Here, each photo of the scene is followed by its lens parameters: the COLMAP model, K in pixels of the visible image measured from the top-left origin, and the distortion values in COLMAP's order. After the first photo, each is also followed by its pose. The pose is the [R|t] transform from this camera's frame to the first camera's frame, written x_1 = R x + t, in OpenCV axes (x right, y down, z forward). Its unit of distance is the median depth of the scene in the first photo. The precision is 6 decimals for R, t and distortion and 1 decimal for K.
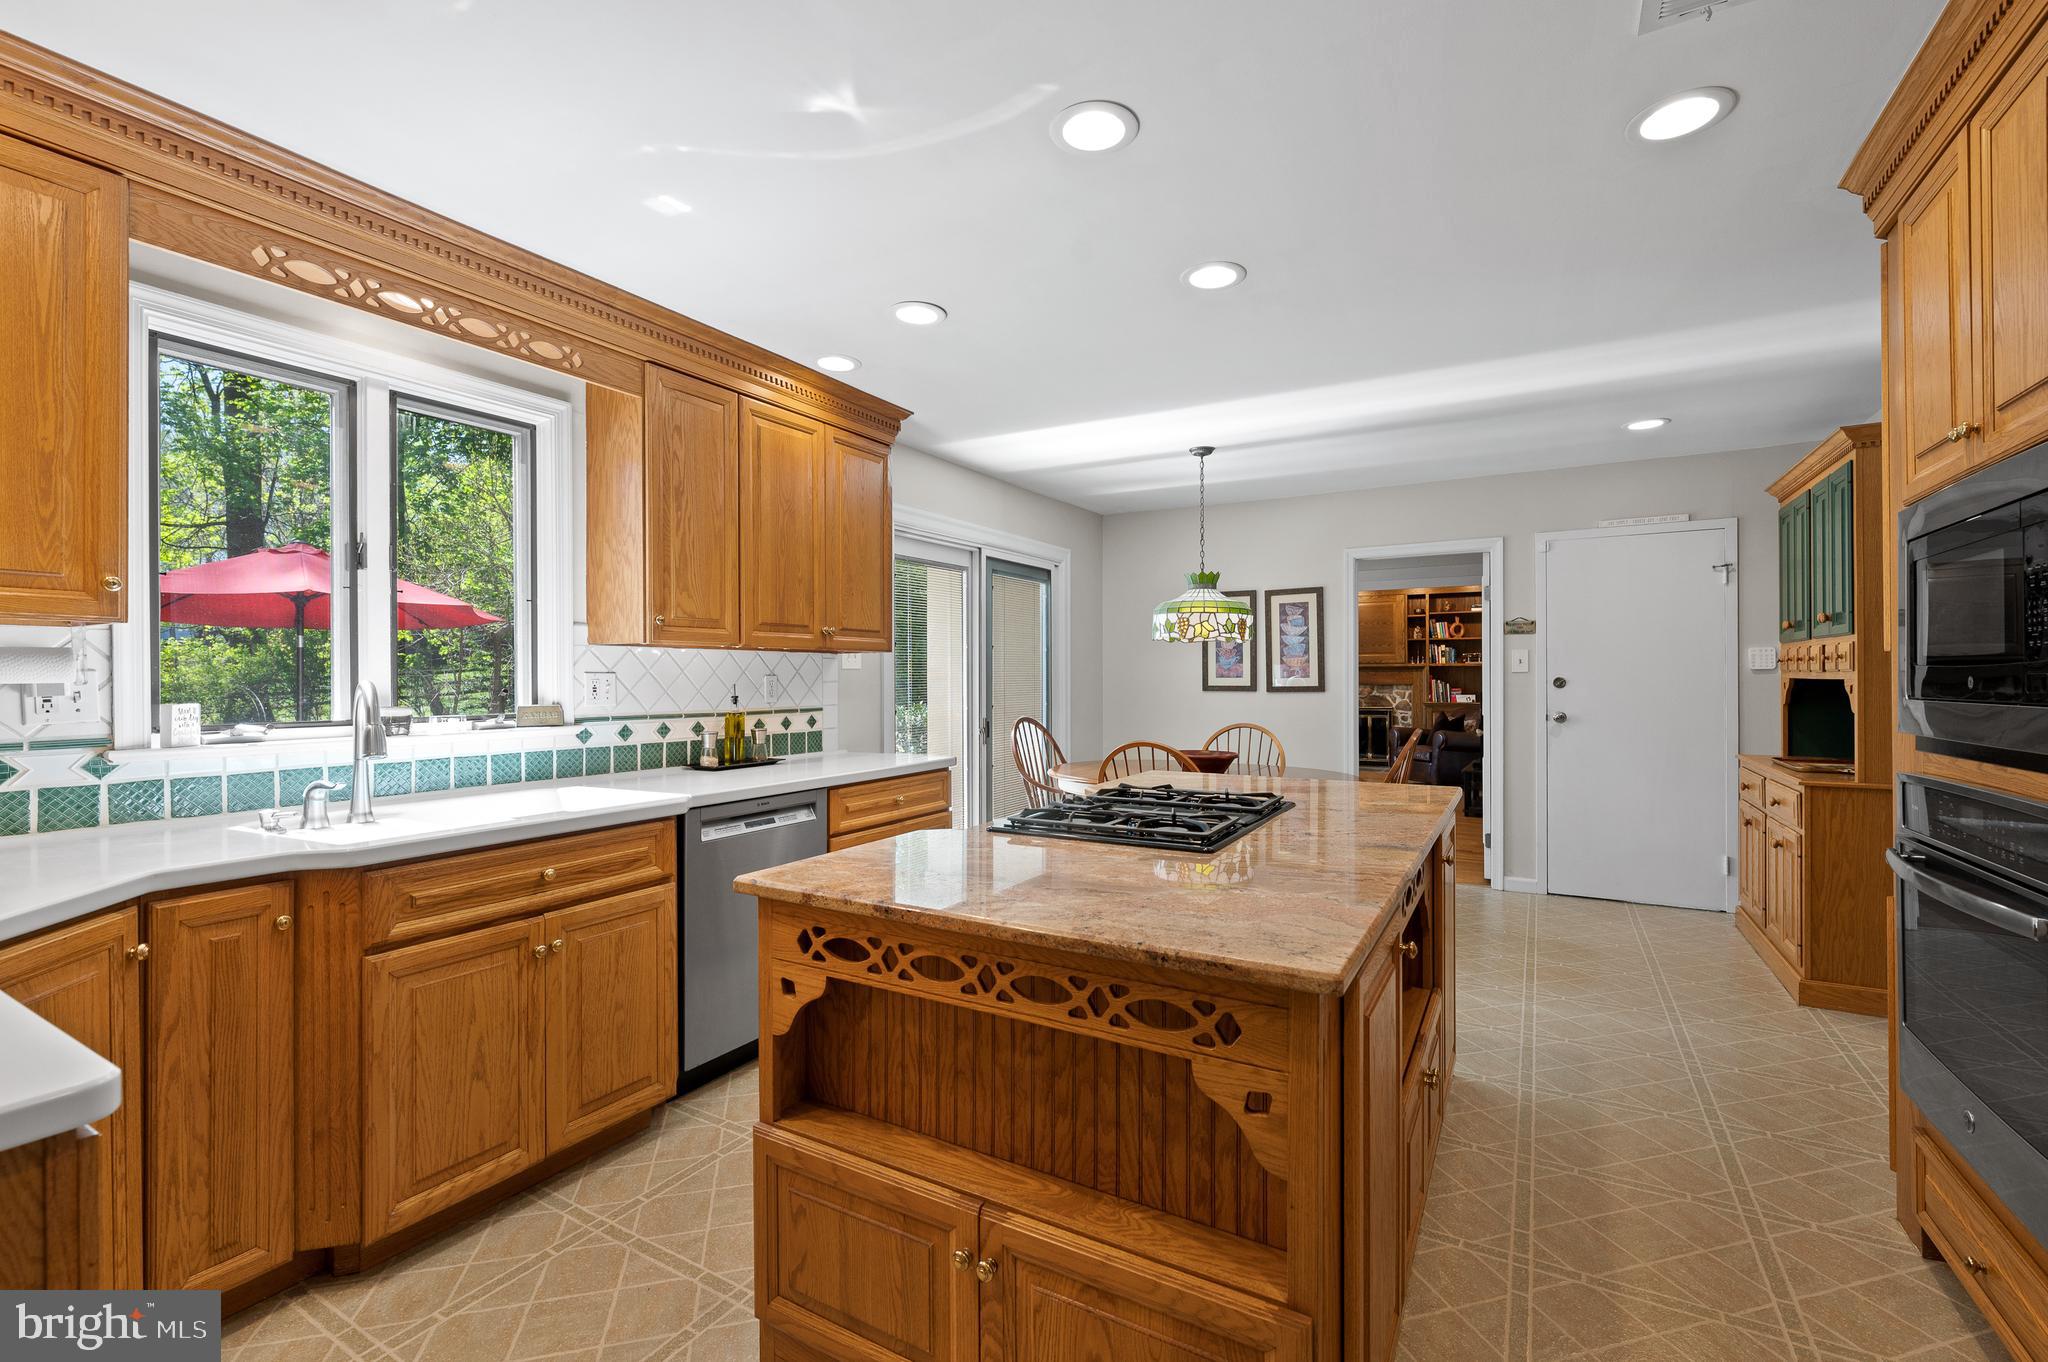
lens RADIAL K [[867.4, 0, 1048.4], [0, 867.4, 682.1], [0, 0, 1]] dist [0.001782, -0.000007]
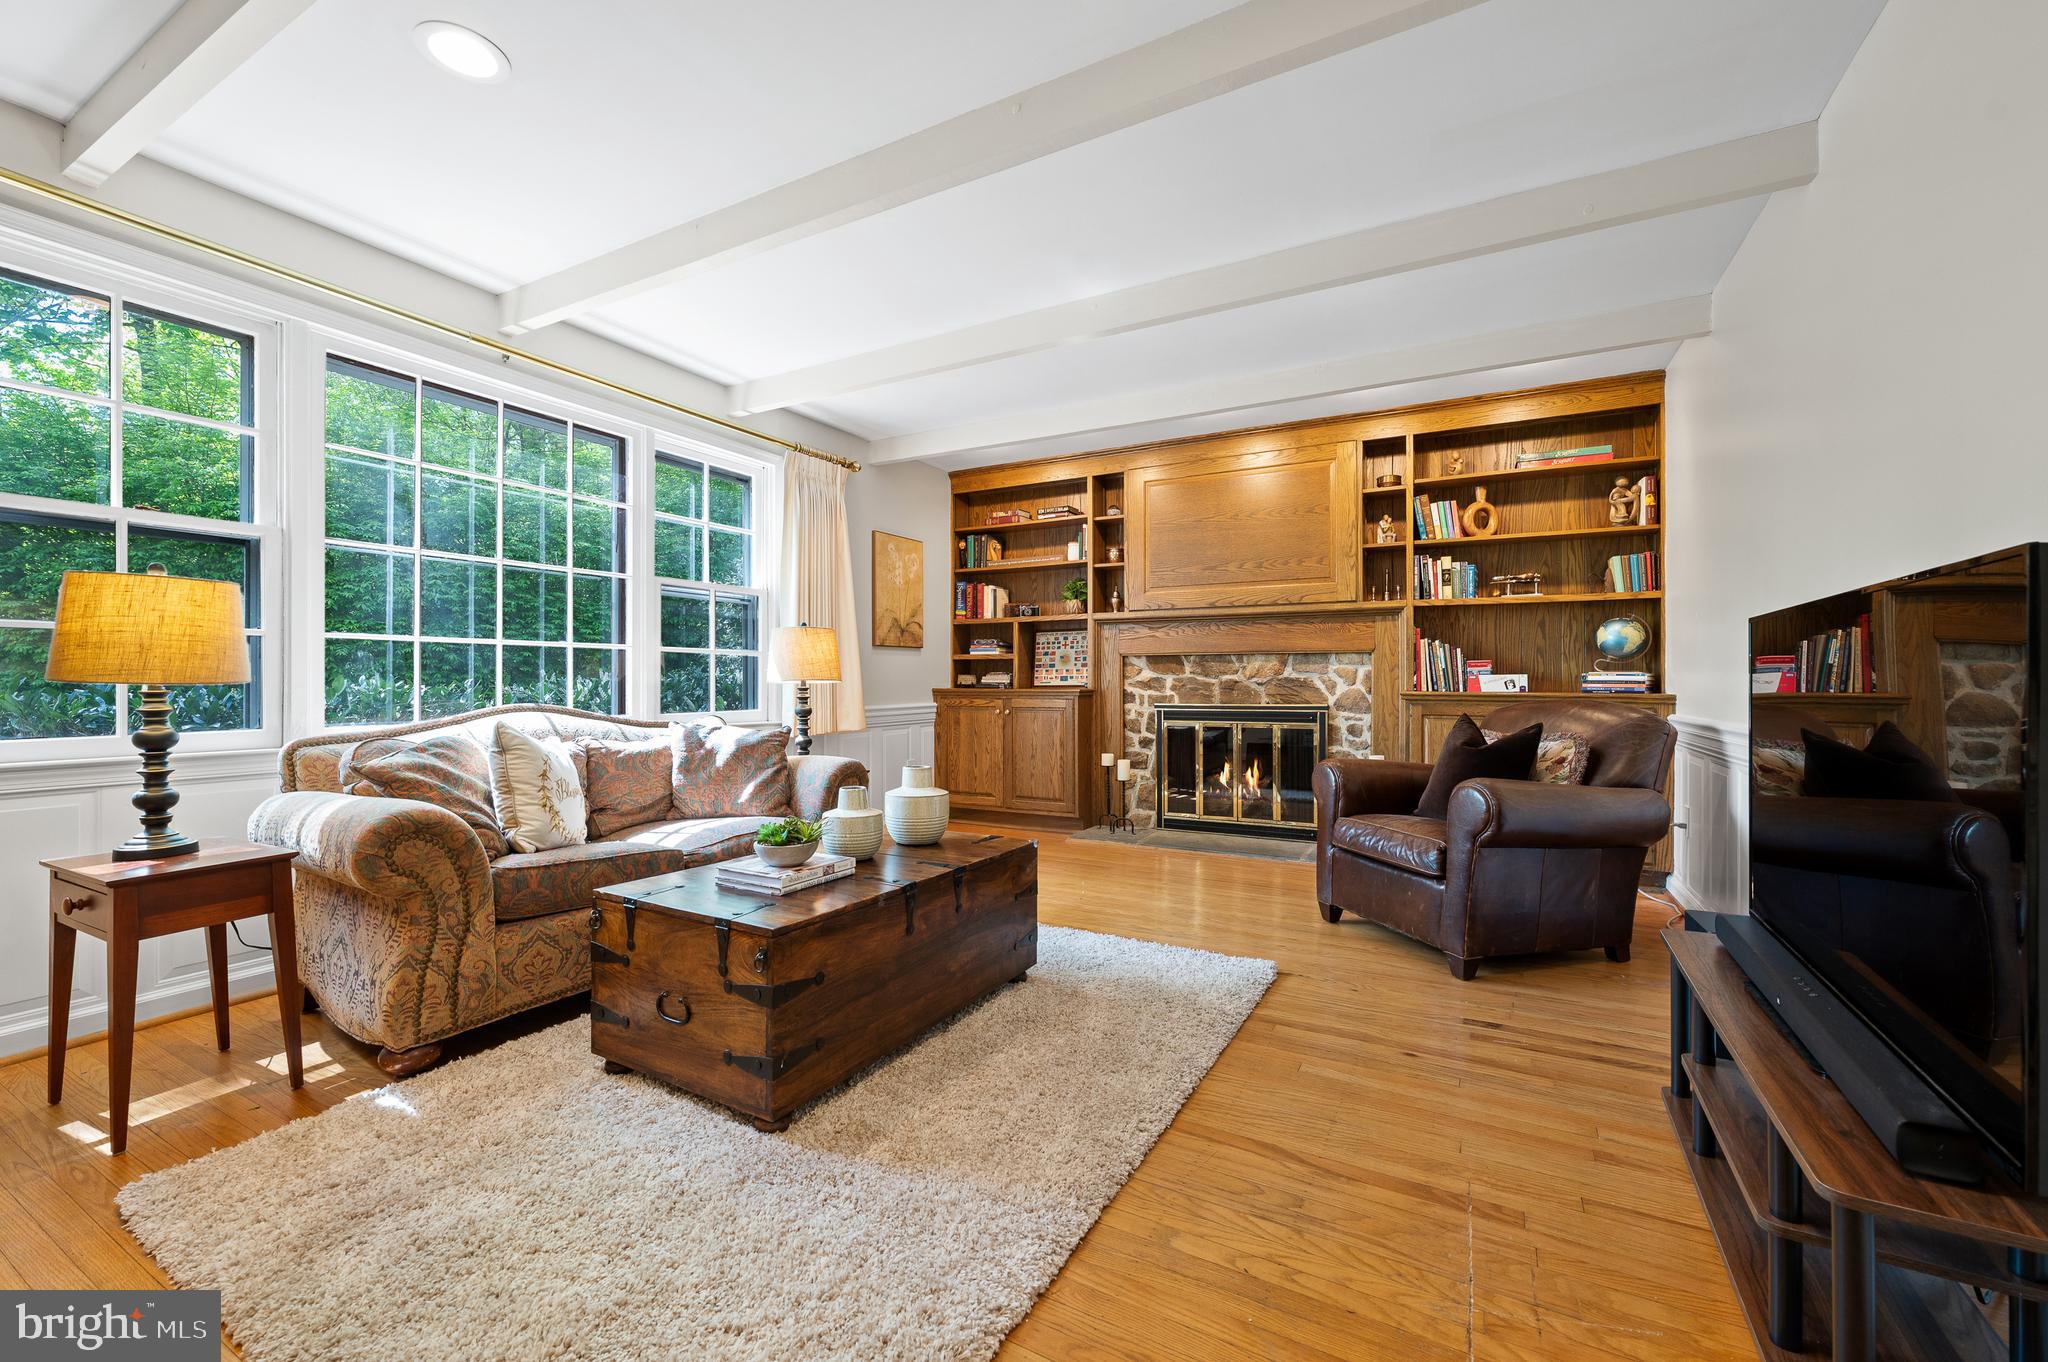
lens RADIAL K [[835.5, 0, 1027.8], [0, 835.5, 682.1], [0, 0, 1]] dist [-0.000353, 0.000044]
pose [[0.999768, 0.003178, 0.021317, 0.490415], [-0.003131, 0.999993, -0.002216, 0.039595], [-0.021323, 0.002149, 0.999770, 1.207500]]
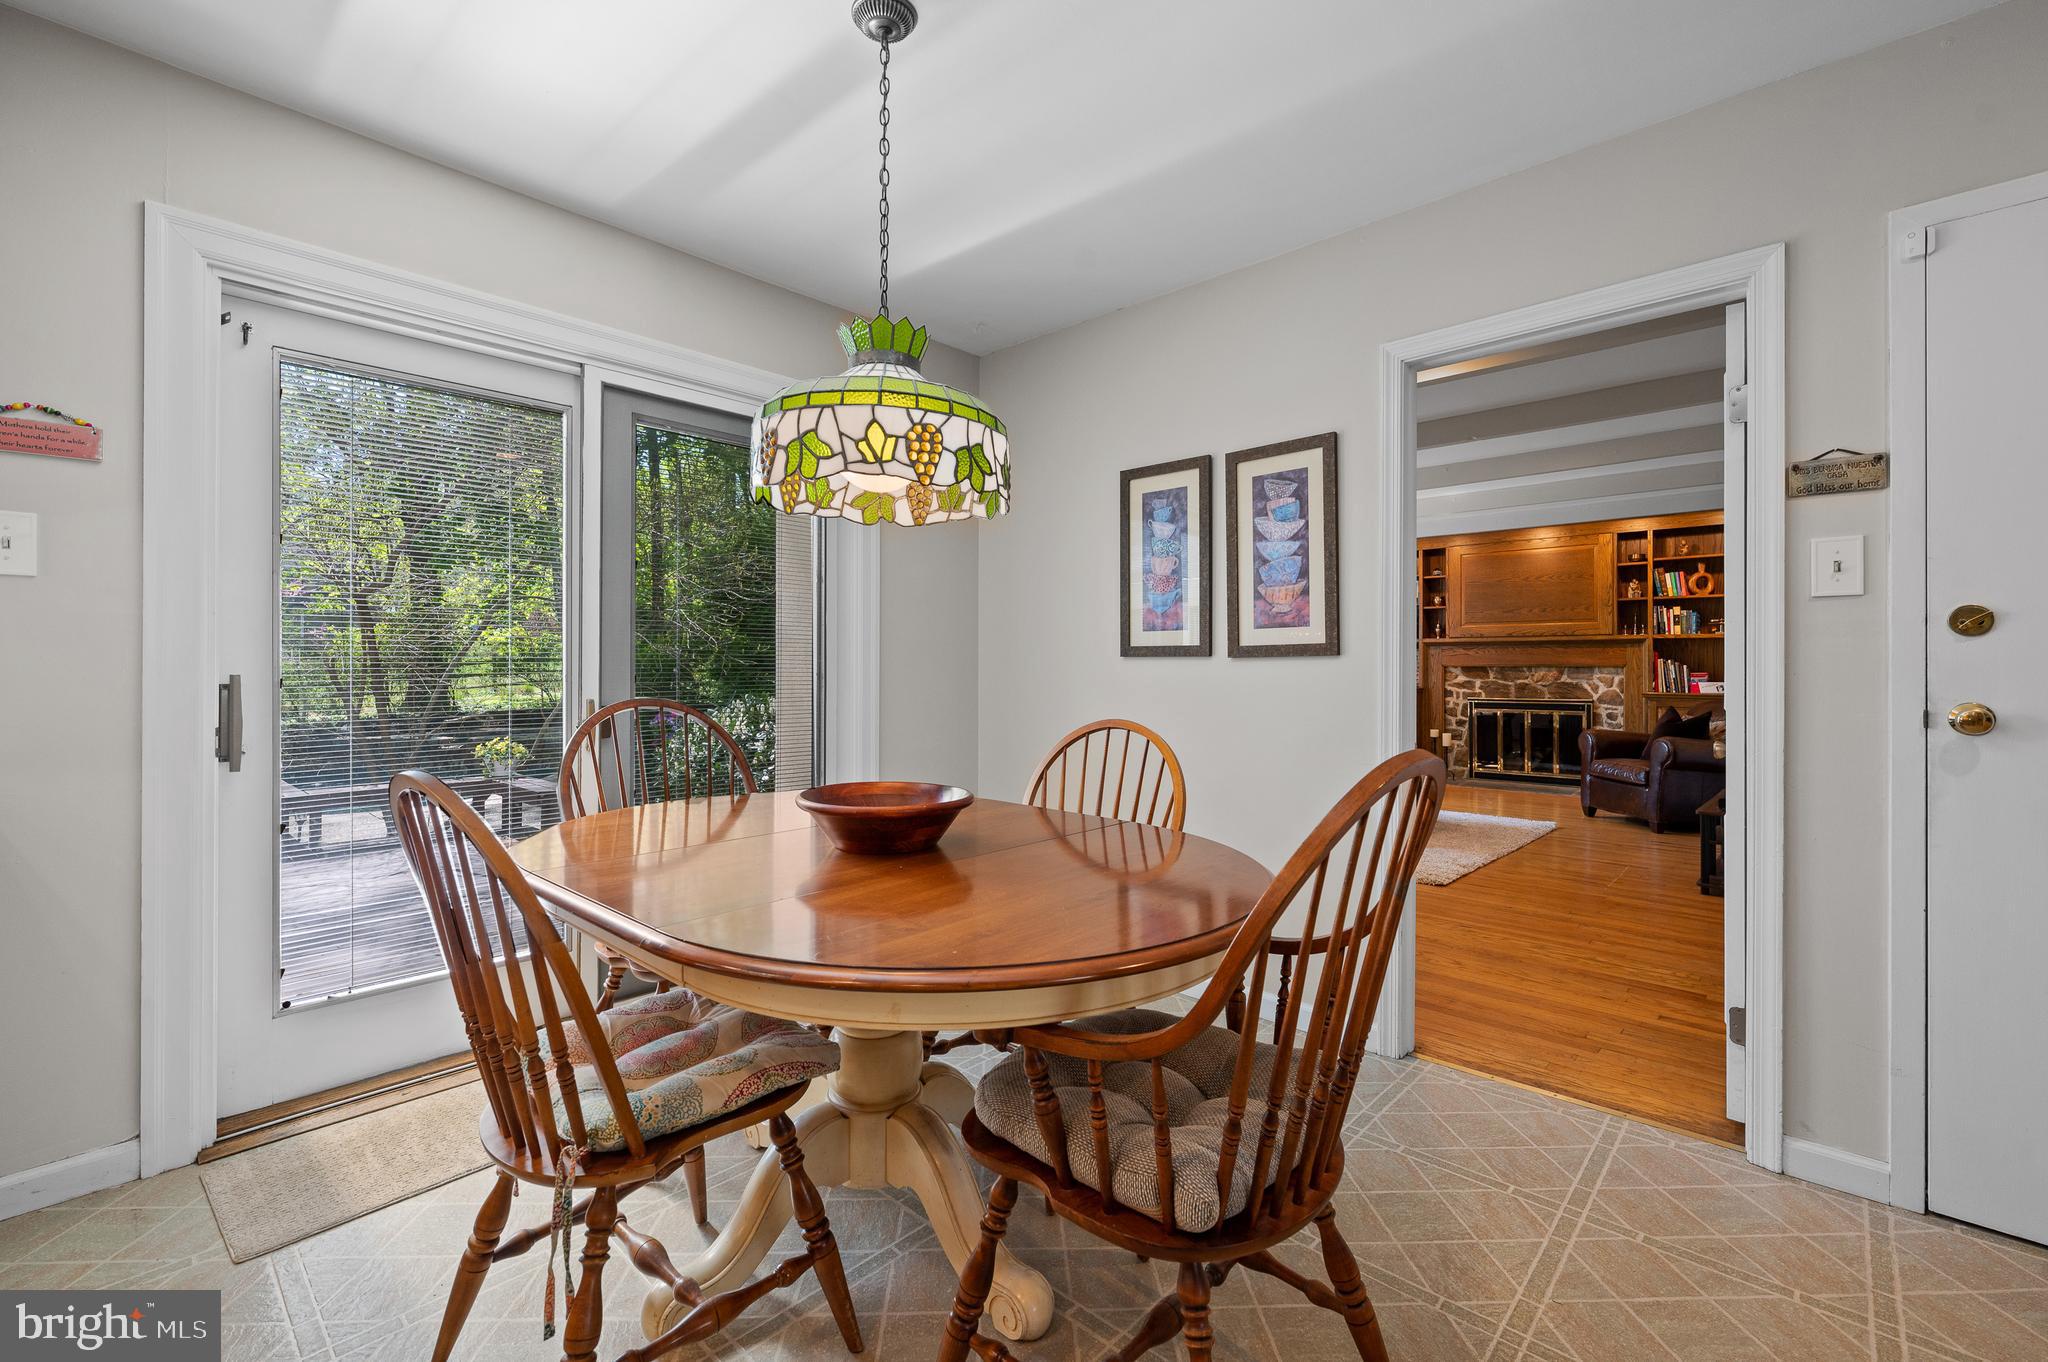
lens RADIAL K [[871.8, 0, 1031.0], [0, 871.8, 668.4], [0, 0, 1]] dist [-0.000380, -0.000075]
pose [[0.973962, 0.006095, -0.226628, 0.252662], [-0.006980, 0.999971, -0.003102, 0.019969], [0.226603, 0.004603, 0.973976, 0.483083]]
